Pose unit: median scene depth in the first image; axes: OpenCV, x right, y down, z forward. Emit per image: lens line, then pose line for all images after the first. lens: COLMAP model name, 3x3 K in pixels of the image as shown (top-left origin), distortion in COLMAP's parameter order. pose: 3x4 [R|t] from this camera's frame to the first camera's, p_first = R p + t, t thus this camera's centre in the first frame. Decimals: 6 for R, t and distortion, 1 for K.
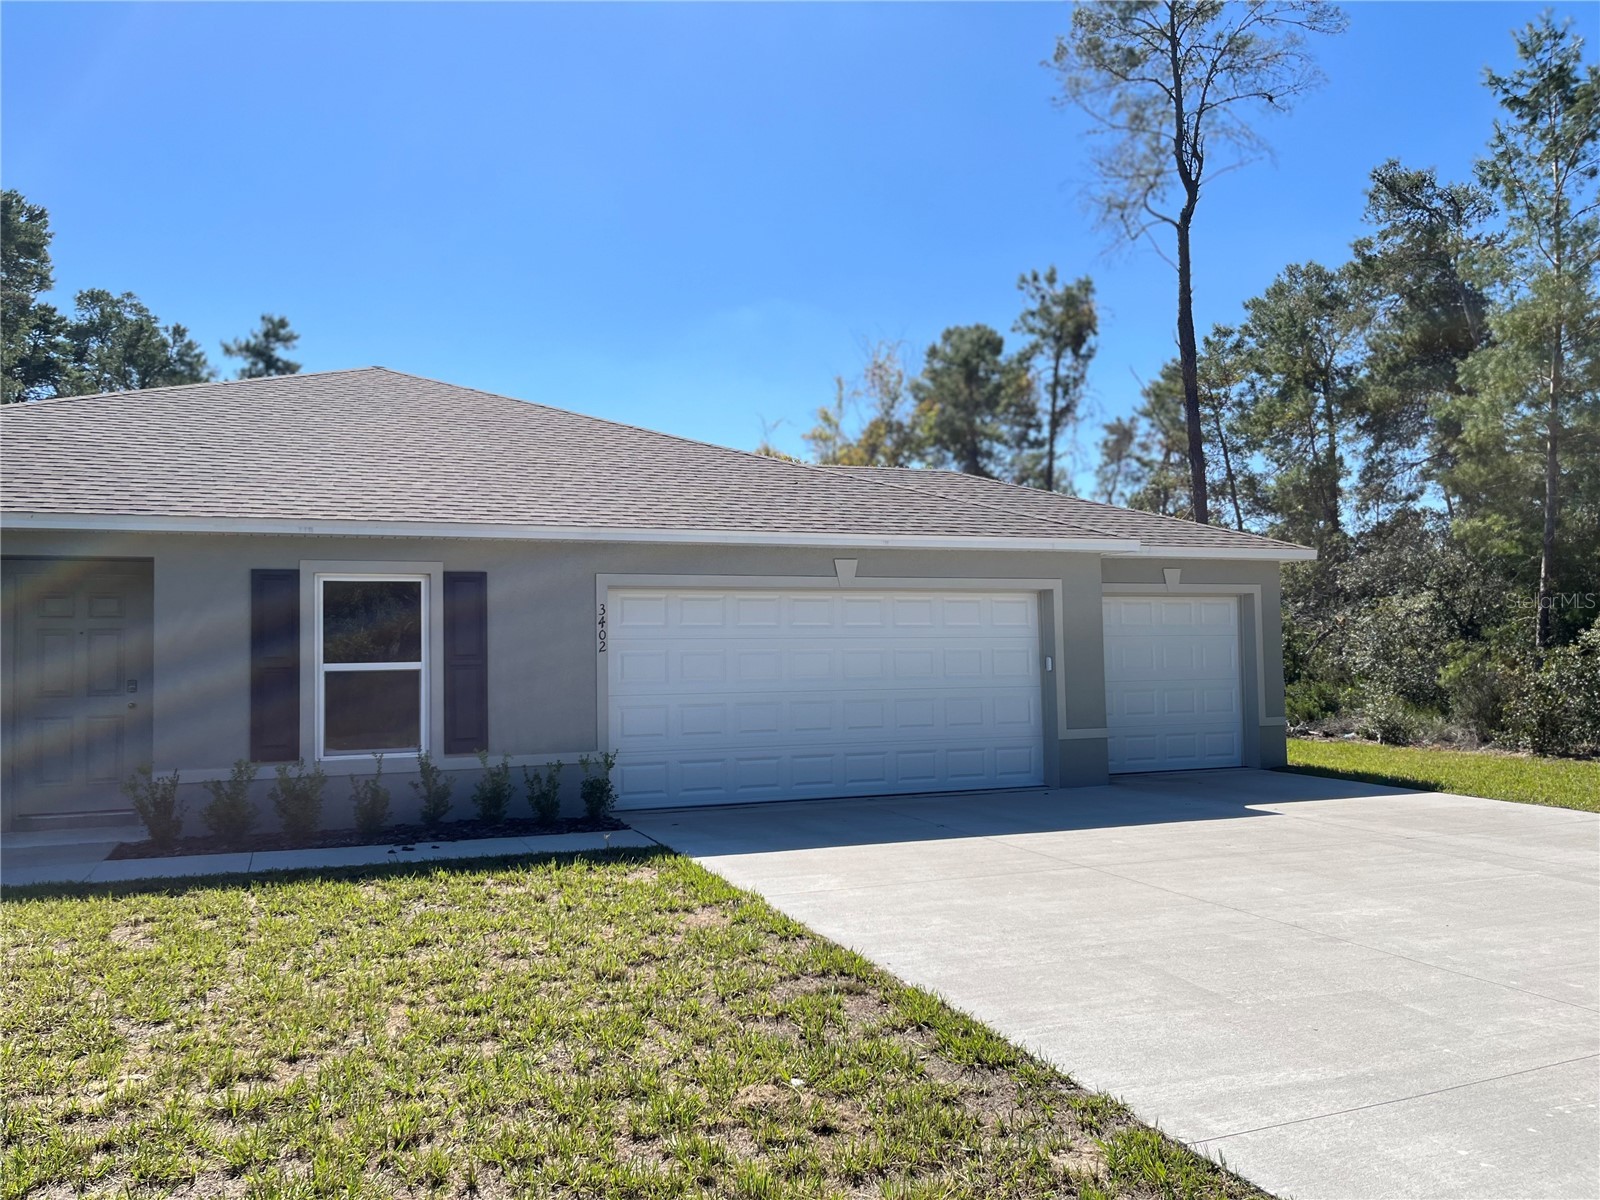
lens RADIAL K [[1214.2, 0, 864.0], [0, 1214.2, 603.0], [0, 0, 1]] dist [0.044989, -0.061685]
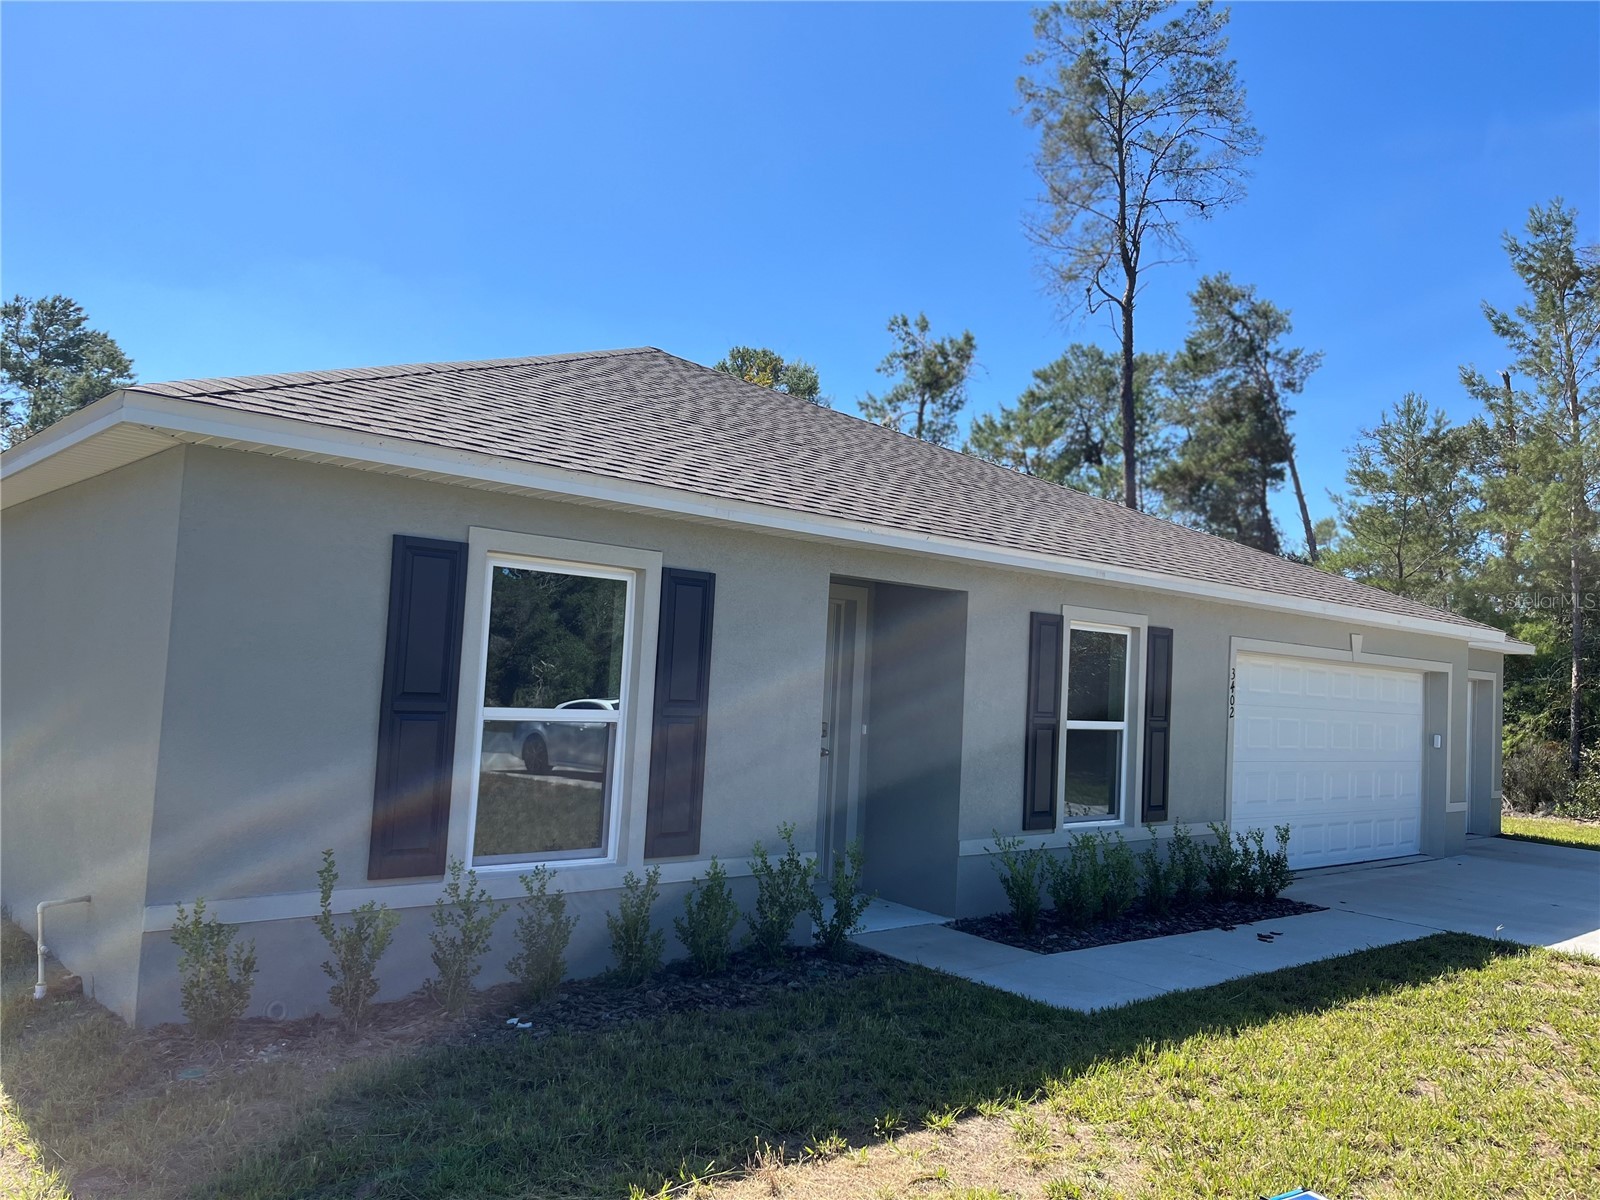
lens RADIAL K [[1214.2, 0, 806.0], [0, 1214.2, 602.7], [0, 0, 1]] dist [0.044989, -0.061685]
pose [[0.936901, 0.085900, 0.338876, -0.347669], [-0.082606, 0.996289, -0.024161, 0.000164], [-0.339694, -0.005357, 0.940521, 0.081317]]
